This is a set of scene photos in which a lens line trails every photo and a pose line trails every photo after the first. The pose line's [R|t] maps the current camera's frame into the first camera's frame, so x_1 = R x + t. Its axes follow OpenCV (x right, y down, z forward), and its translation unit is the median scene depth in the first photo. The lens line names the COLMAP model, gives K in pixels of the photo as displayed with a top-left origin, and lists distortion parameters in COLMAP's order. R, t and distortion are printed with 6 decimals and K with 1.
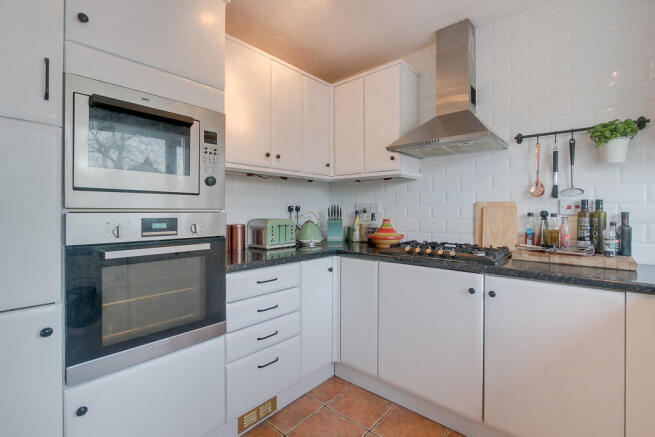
lens RADIAL K [[305.4, 0, 326.1], [0, 305.4, 212.0], [0, 0, 1]] dist [-0.014907, 0.000395]
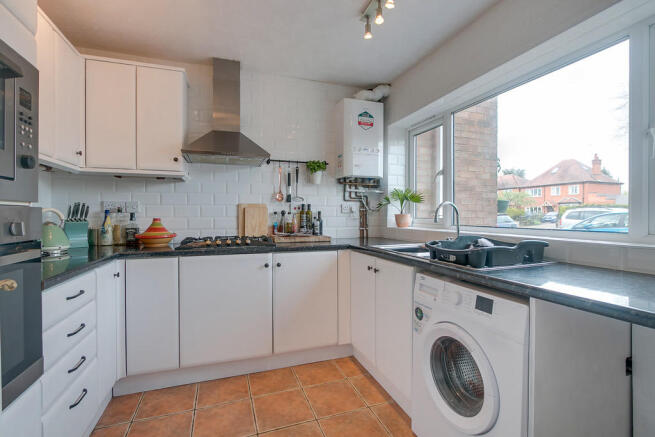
lens RADIAL K [[305.4, 0, 326.0], [0, 305.4, 218.5], [0, 0, 1]] dist [-0.014907, 0.000395]
pose [[0.483544, -0.012414, 0.875232, -0.502549], [0.004904, 0.999922, 0.011473, 0.018837], [-0.875306, -0.001256, 0.483567, 0.049658]]
